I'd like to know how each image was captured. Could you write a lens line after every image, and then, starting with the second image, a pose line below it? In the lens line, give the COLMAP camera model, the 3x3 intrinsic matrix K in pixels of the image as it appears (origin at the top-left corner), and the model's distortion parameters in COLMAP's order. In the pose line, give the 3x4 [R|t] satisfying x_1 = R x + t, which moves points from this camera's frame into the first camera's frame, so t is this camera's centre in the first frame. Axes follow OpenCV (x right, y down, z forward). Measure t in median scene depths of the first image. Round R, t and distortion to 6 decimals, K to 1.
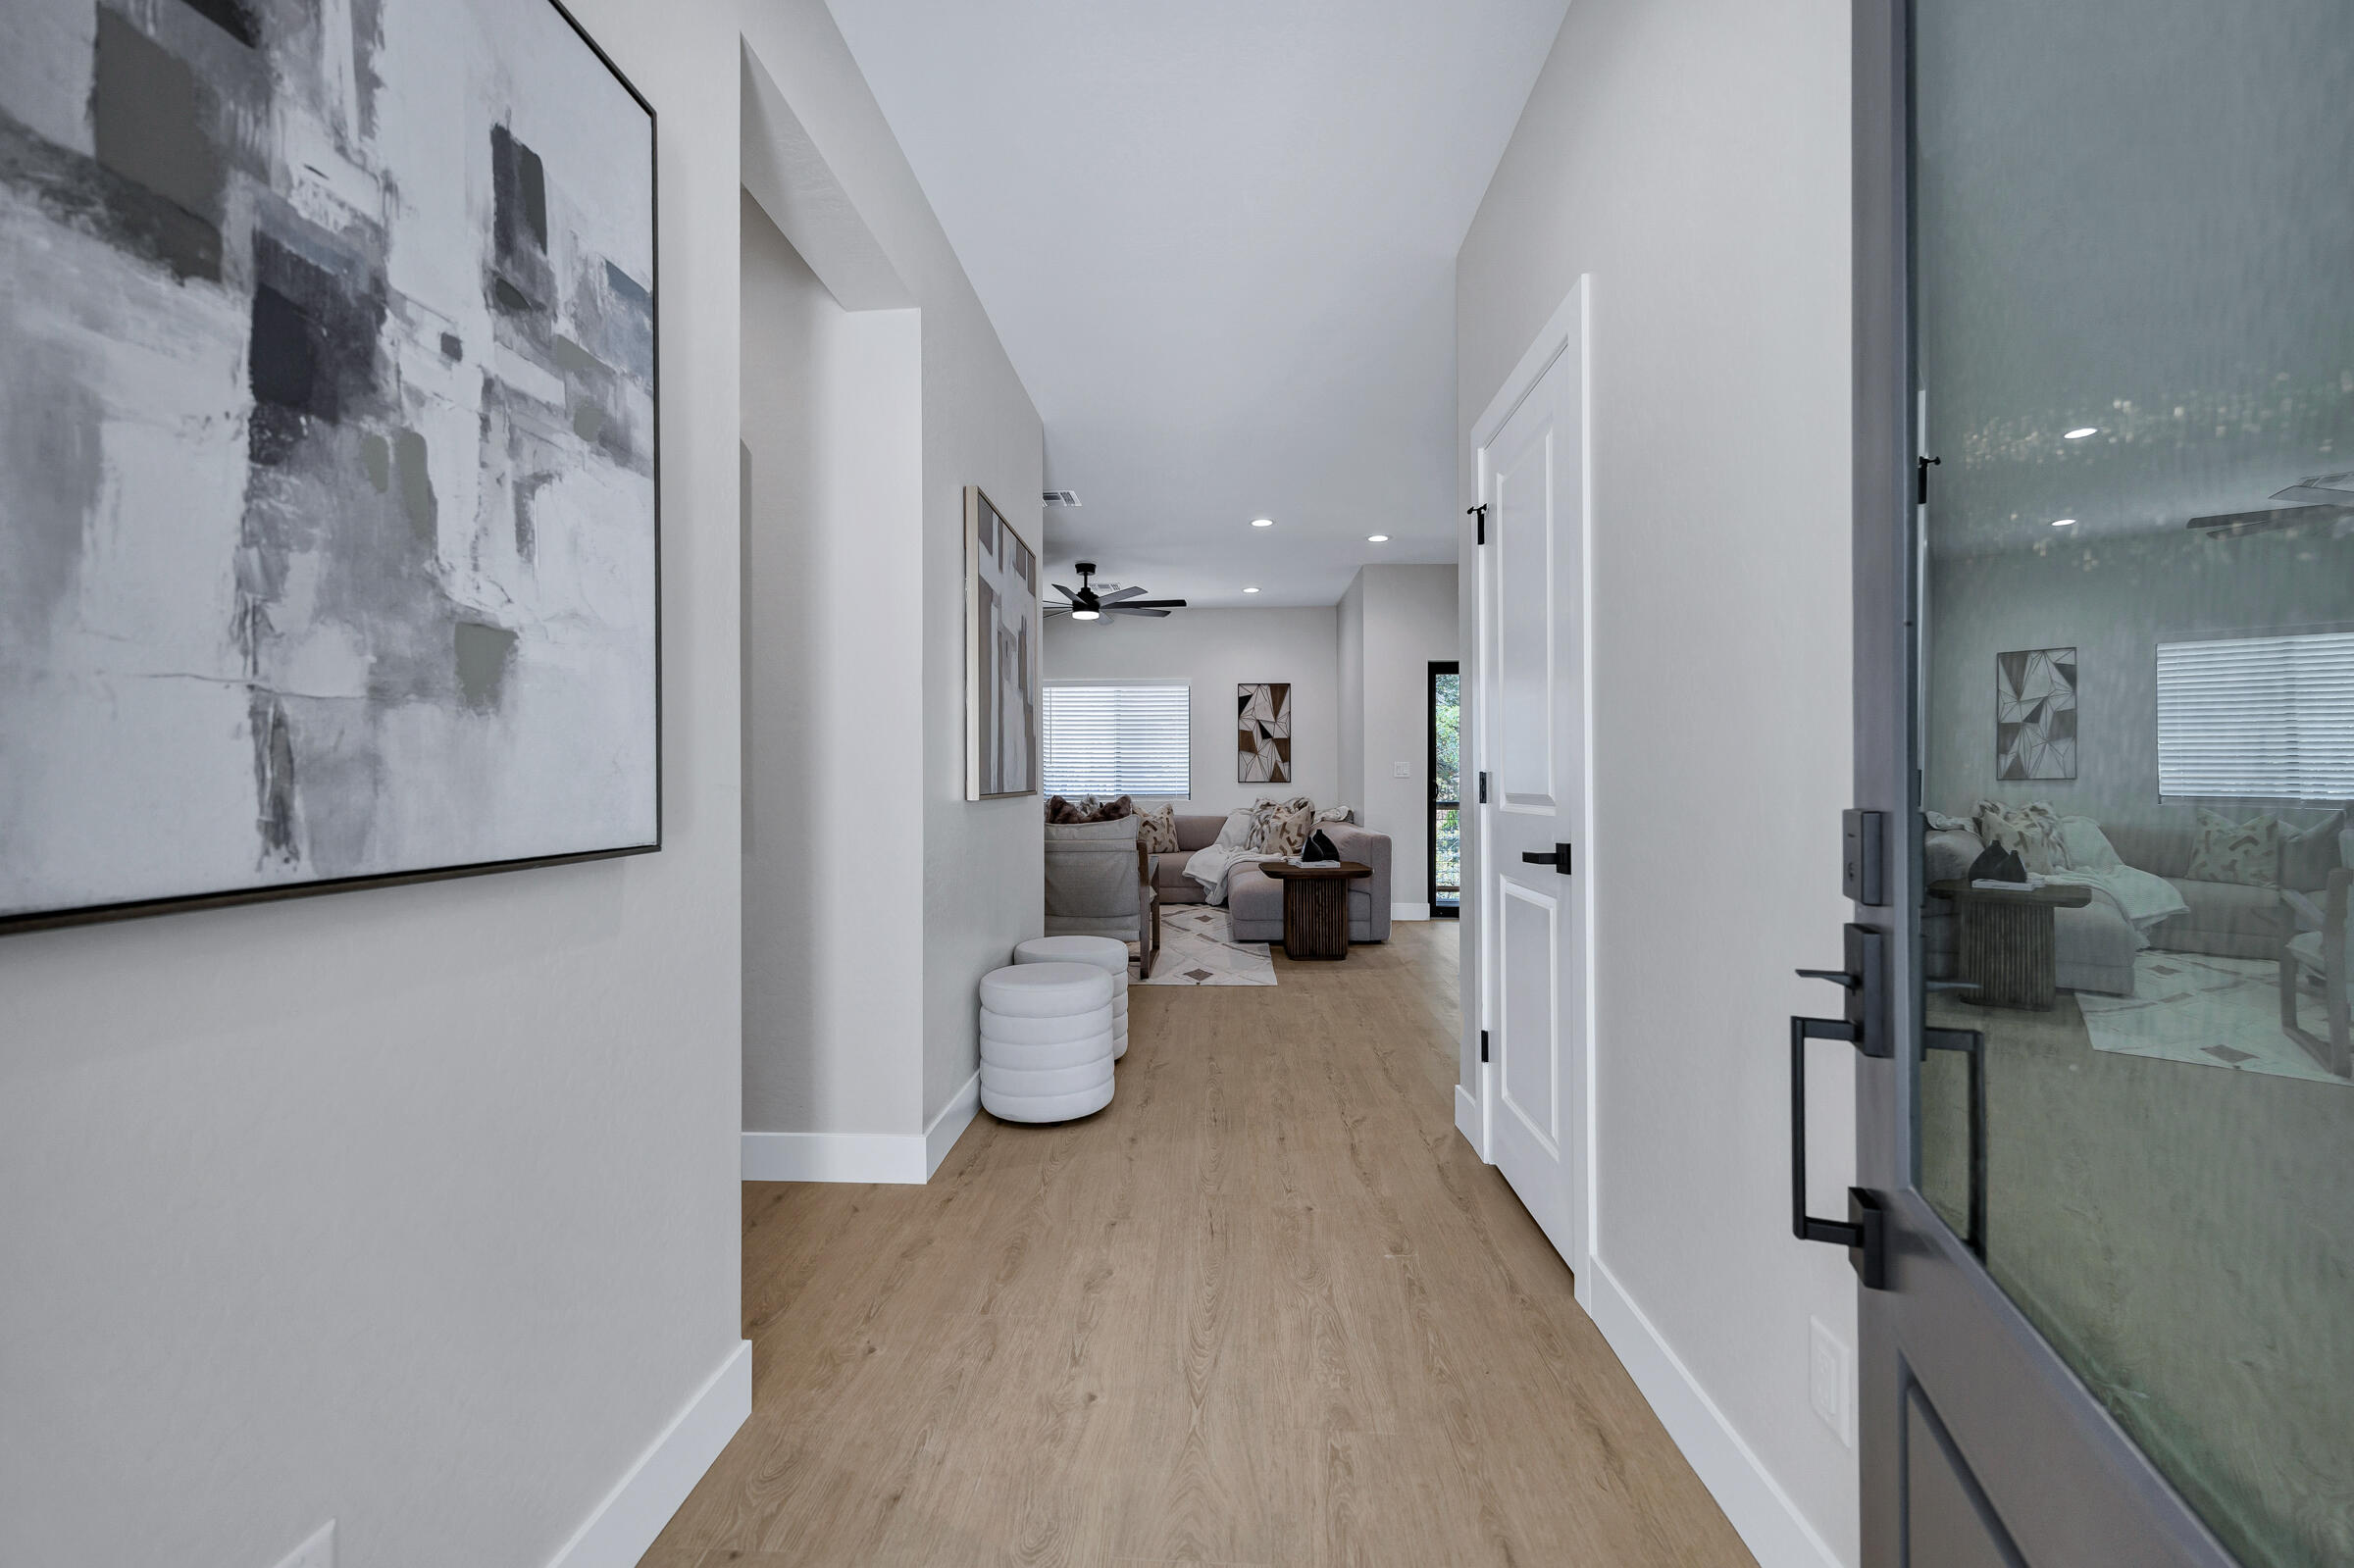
lens RADIAL K [[968.1, 0, 1177.0], [0, 968.1, 784.0], [0, 0, 1]] dist [0.000086, -0.000018]
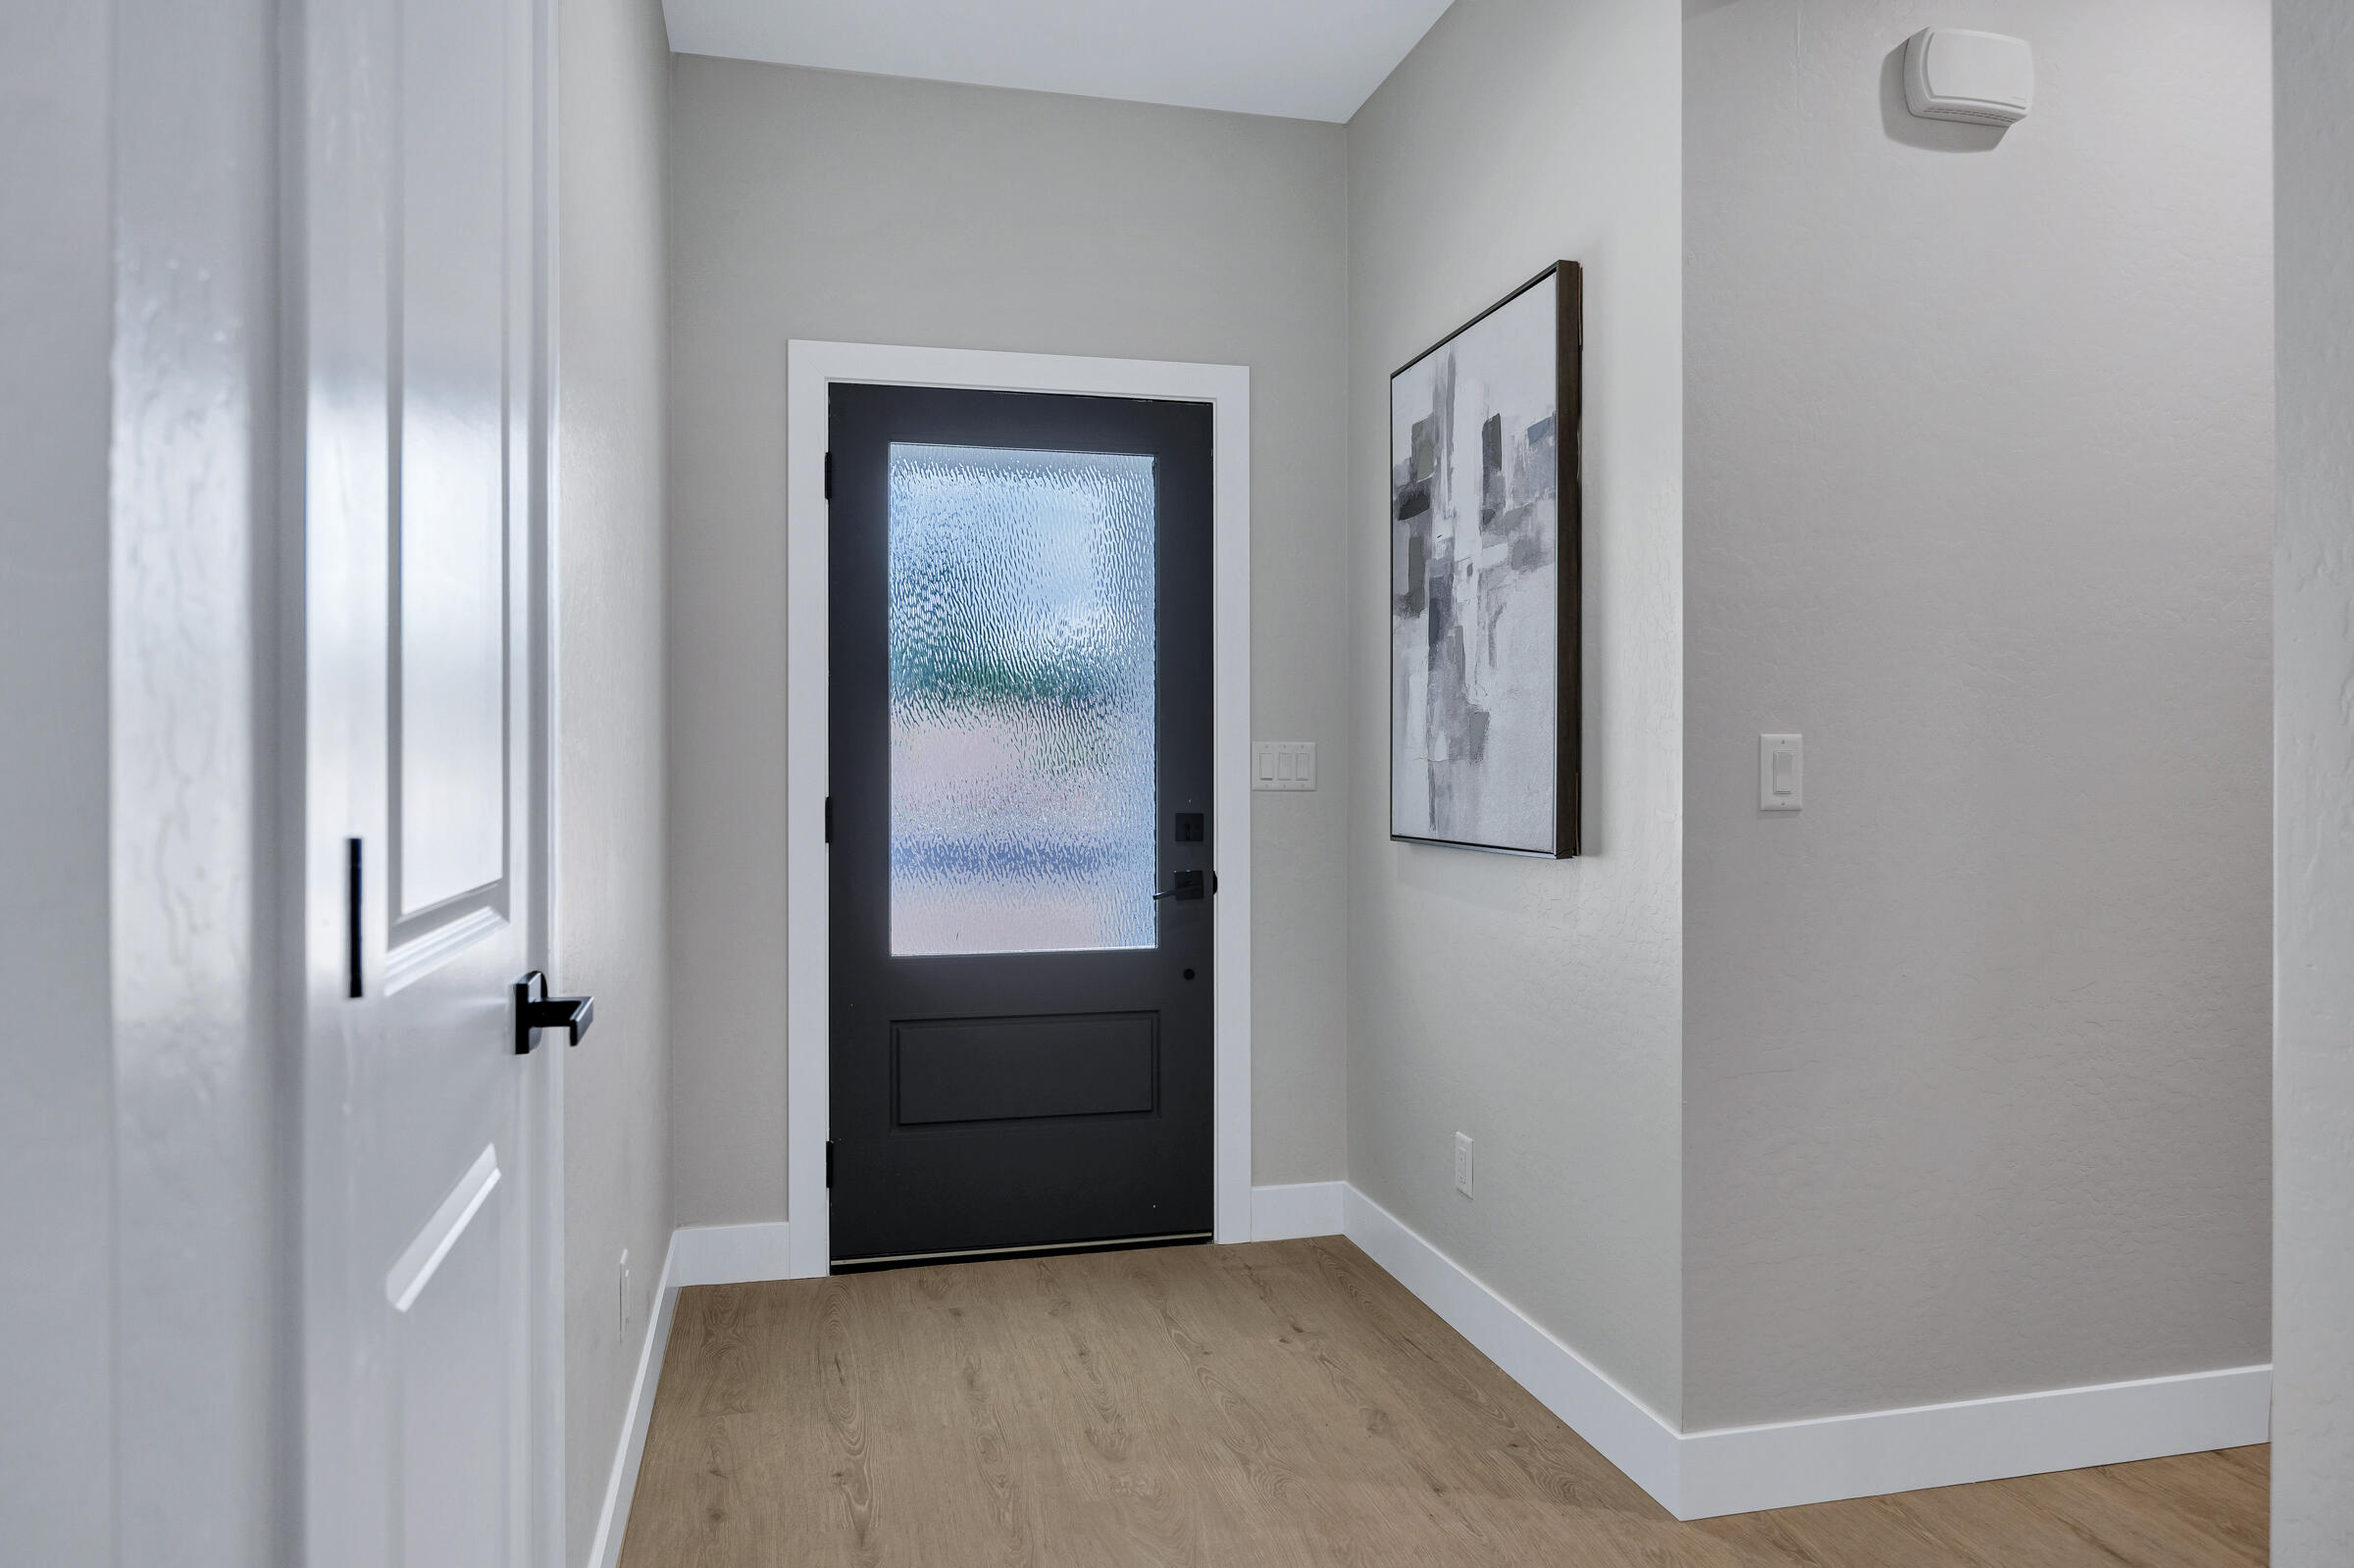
lens RADIAL K [[1546.5, 0, 1177.0], [0, 1546.5, 784.0], [0, 0, 1]] dist [-0.000307, 0.000031]
pose [[-0.956257, 0.006496, -0.292455, 0.653137], [0.002585, 0.999902, 0.013759, -0.070789], [0.292516, 0.012402, -0.956180, 3.532742]]
